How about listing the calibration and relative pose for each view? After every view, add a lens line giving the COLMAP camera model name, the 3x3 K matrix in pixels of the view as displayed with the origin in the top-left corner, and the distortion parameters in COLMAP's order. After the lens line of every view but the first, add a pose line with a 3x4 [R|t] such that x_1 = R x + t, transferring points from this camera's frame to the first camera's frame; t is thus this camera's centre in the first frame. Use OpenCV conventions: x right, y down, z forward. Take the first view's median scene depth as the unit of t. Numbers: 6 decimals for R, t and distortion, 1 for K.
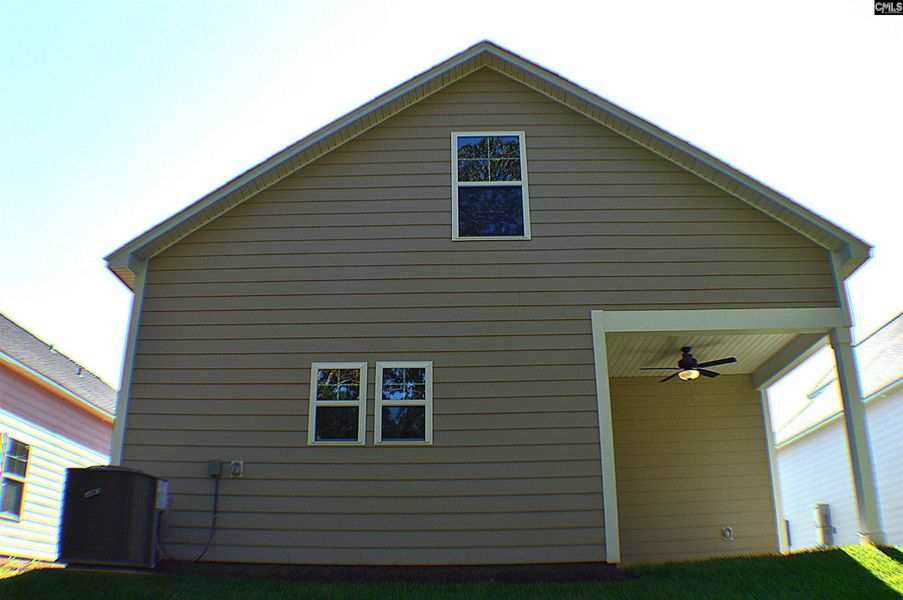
lens RADIAL K [[765.0, 0, 451.5], [0, 765.0, 300.0], [0, 0, 1]] dist [-0.185441, 0.006946]
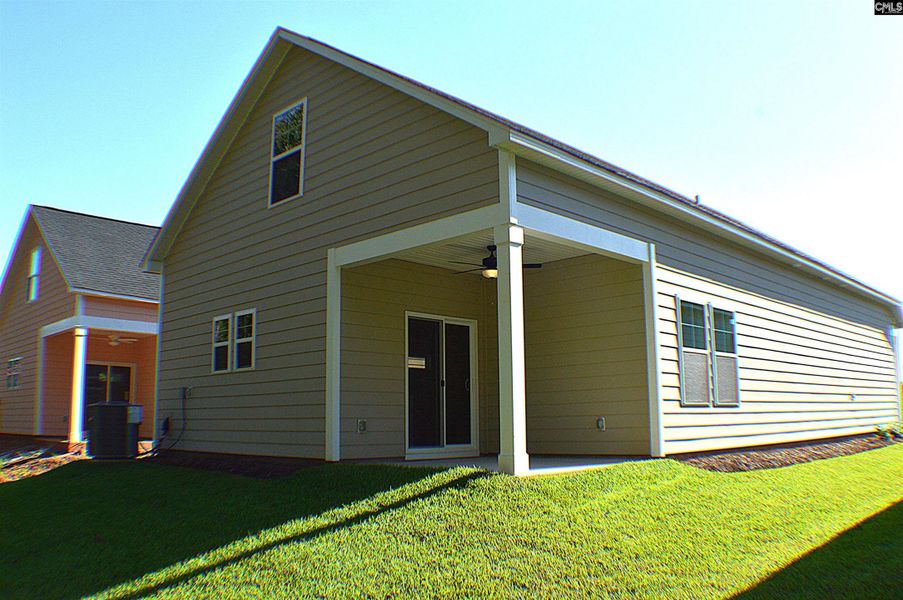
lens RADIAL K [[765.0, 0, 451.5], [0, 765.0, 300.0], [0, 0, 1]] dist [-0.185441, 0.006946]
pose [[0.727222, -0.113529, -0.676949, 1.134546], [0.255983, 0.959935, 0.114006, 0.003187], [0.636884, -0.256195, 0.727147, 0.249126]]
